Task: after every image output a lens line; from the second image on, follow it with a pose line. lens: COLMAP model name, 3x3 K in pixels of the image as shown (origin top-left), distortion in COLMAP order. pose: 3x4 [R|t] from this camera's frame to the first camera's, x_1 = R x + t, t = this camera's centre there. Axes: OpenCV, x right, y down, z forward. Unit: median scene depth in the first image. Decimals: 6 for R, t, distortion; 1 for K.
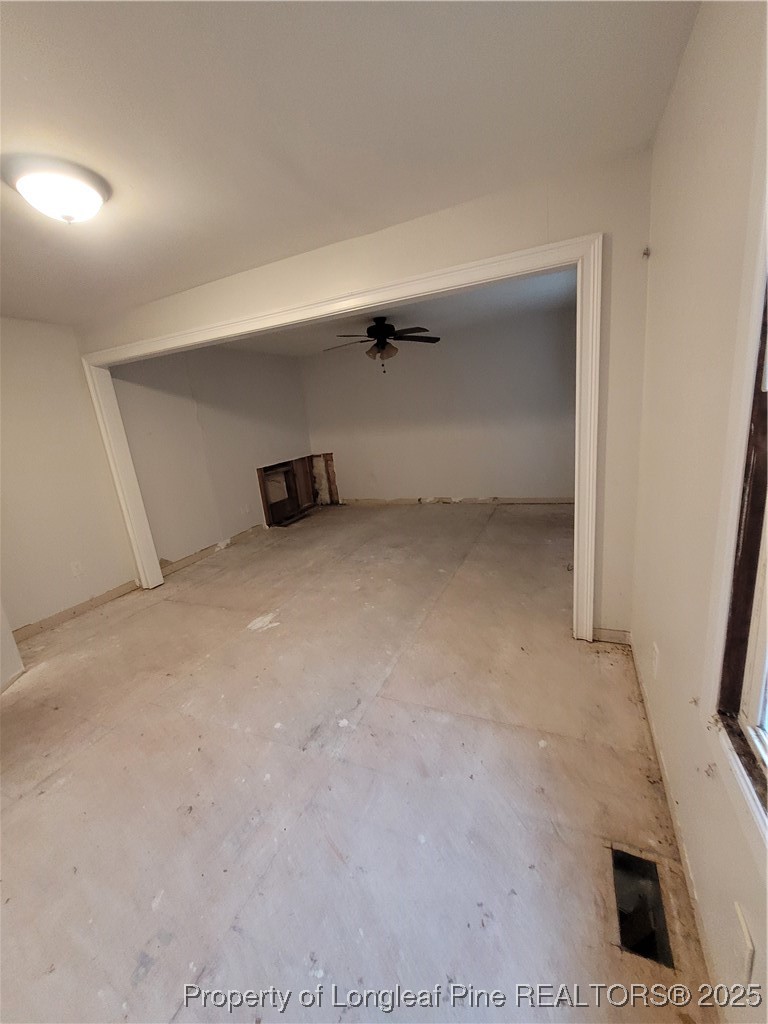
lens RADIAL K [[406.1, 0, 382.3], [0, 406.1, 511.5], [0, 0, 1]] dist [0.003525, 0.000112]
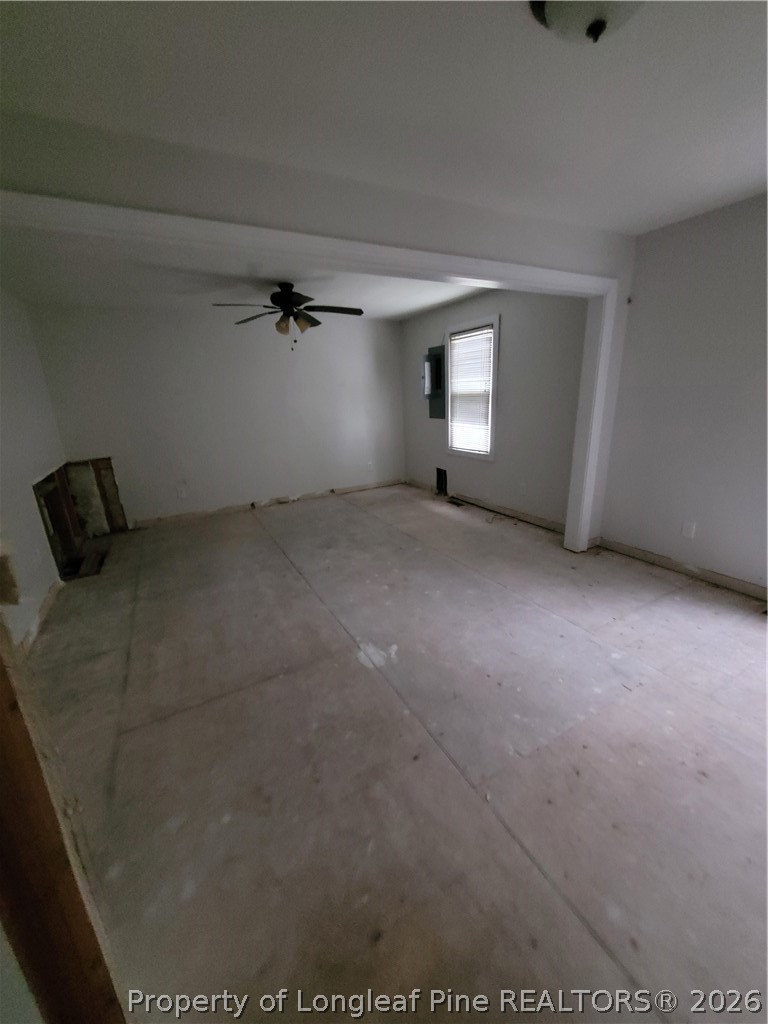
lens RADIAL K [[406.1, 0, 382.6], [0, 406.1, 511.5], [0, 0, 1]] dist [0.003525, 0.000112]
pose [[0.604570, -0.155177, 0.781291, -0.436362], [0.174255, 0.982848, 0.060369, -0.017888], [-0.777258, 0.099647, 0.621241, 0.254922]]
